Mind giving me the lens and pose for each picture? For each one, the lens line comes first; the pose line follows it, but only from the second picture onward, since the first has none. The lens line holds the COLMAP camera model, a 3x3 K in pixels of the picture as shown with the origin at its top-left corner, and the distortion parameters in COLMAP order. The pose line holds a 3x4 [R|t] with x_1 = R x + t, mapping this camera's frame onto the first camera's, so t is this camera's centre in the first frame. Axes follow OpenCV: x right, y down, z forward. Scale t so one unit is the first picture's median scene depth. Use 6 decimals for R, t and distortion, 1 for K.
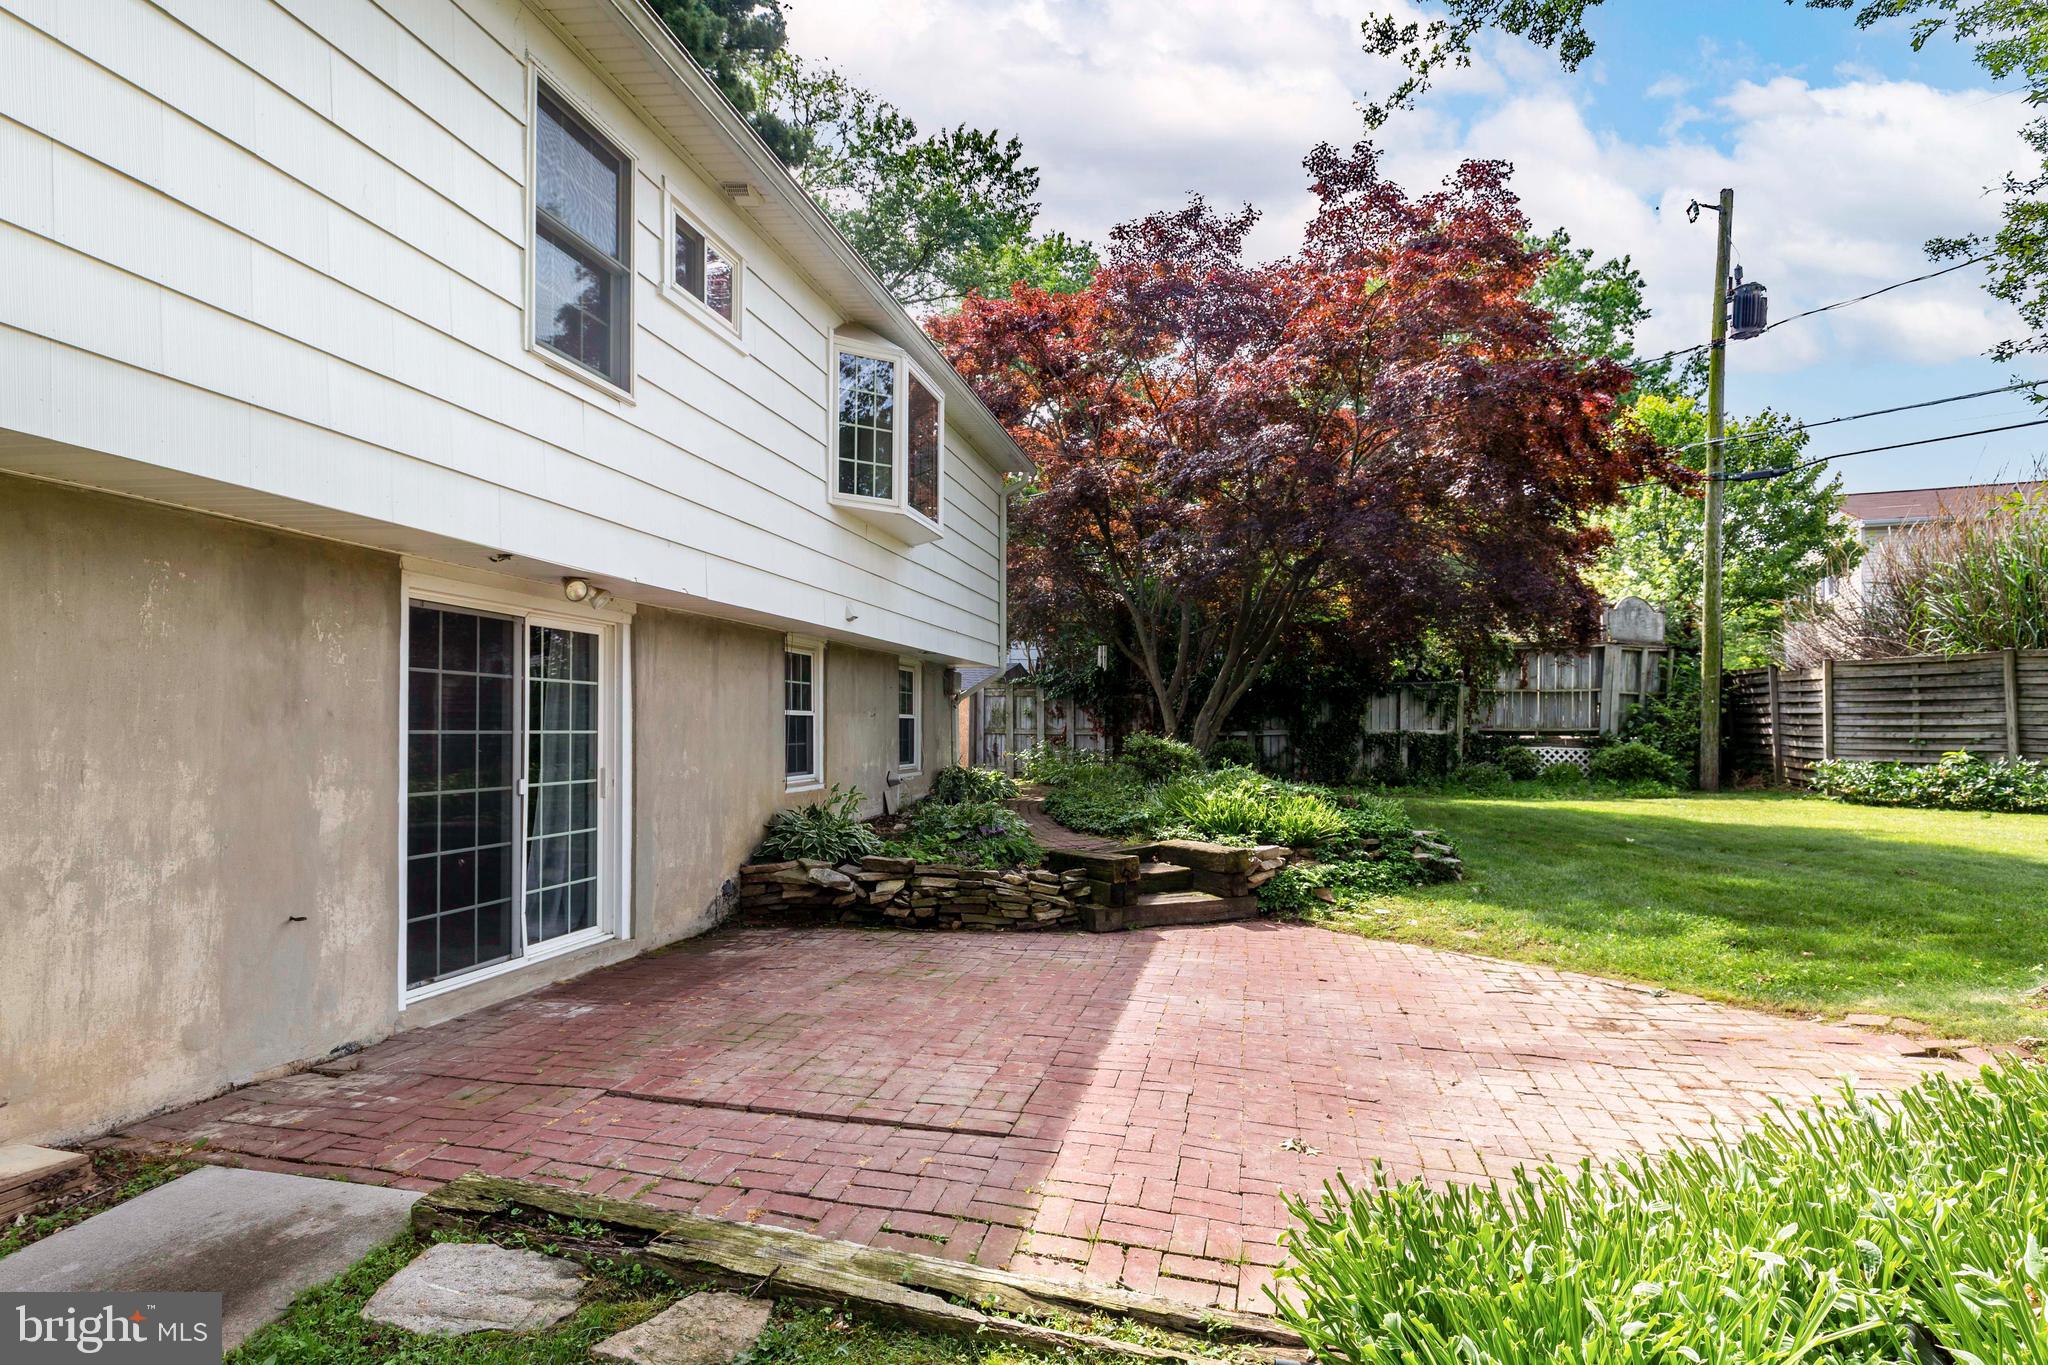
lens RADIAL K [[1108.2, 0, 1021.0], [0, 1108.2, 721.6], [0, 0, 1]] dist [0.001382, 0.000159]
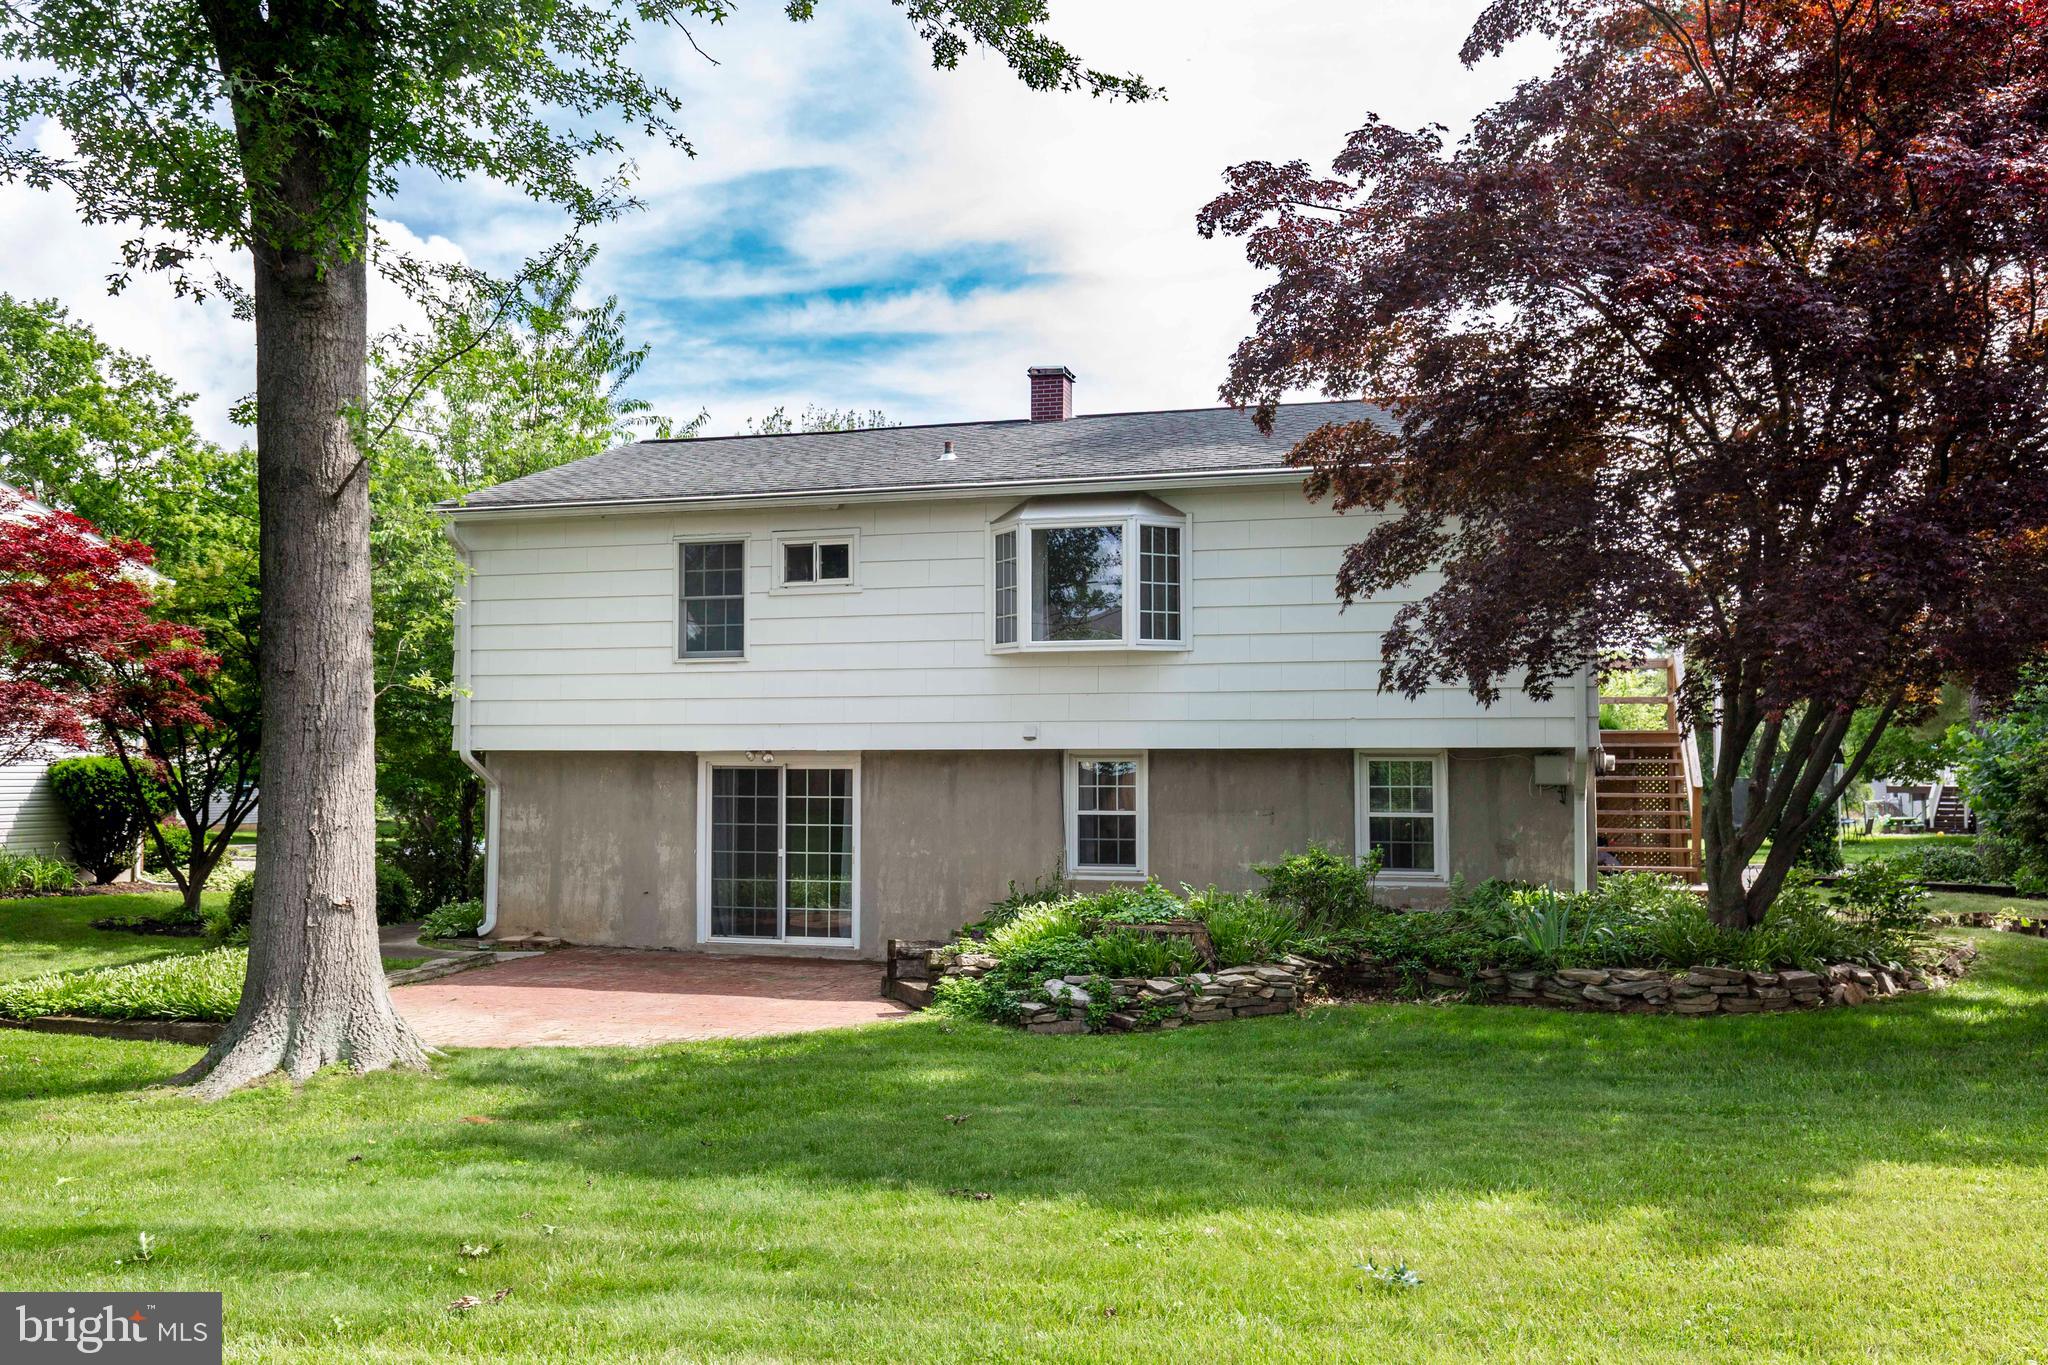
lens RADIAL K [[1672.1, 0, 1024.0], [0, 1672.1, 682.5], [0, 0, 1]] dist [-0.003255, -0.001101]
pose [[-0.084522, -0.060256, -0.994598, 2.494199], [0.004522, 0.998136, -0.060854, -0.060746], [0.996411, -0.009641, -0.084092, 1.683966]]
